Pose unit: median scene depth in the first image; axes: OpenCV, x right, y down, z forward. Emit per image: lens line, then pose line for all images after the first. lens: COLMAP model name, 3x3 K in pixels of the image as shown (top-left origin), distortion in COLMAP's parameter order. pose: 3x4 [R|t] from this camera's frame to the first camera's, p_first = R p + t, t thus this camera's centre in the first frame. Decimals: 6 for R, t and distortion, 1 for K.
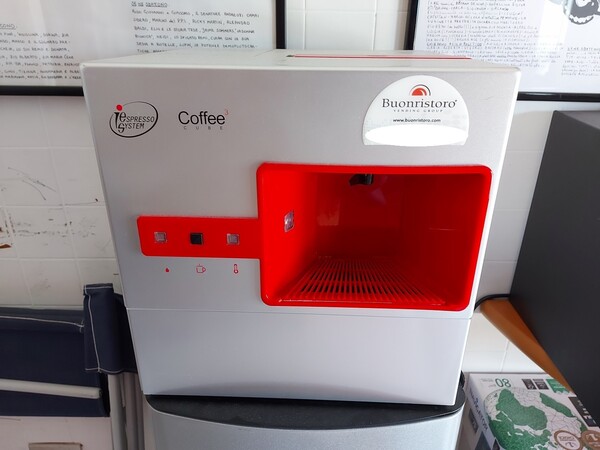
lens RADIAL K [[433.8, 0, 300.0], [0, 433.8, 225.0], [0, 0, 1]] dist [0.095280, -0.099002]
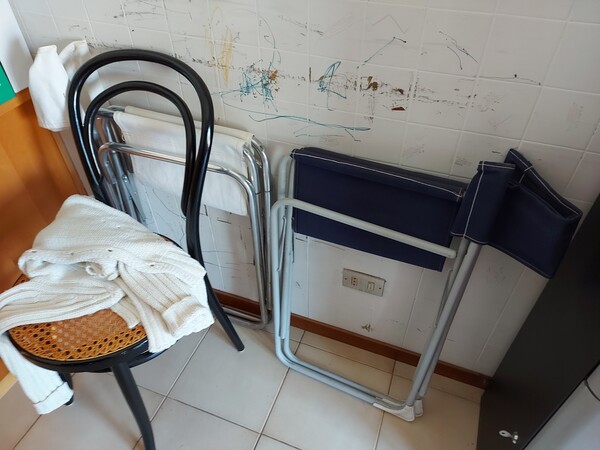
lens RADIAL K [[433.8, 0, 300.0], [0, 433.8, 225.0], [0, 0, 1]] dist [0.095280, -0.099002]
pose [[0.939577, 0.229072, -0.254403, -0.569278], [-0.129624, 0.925860, 0.354937, -0.036877], [0.316848, -0.300514, 0.899610, -0.112710]]
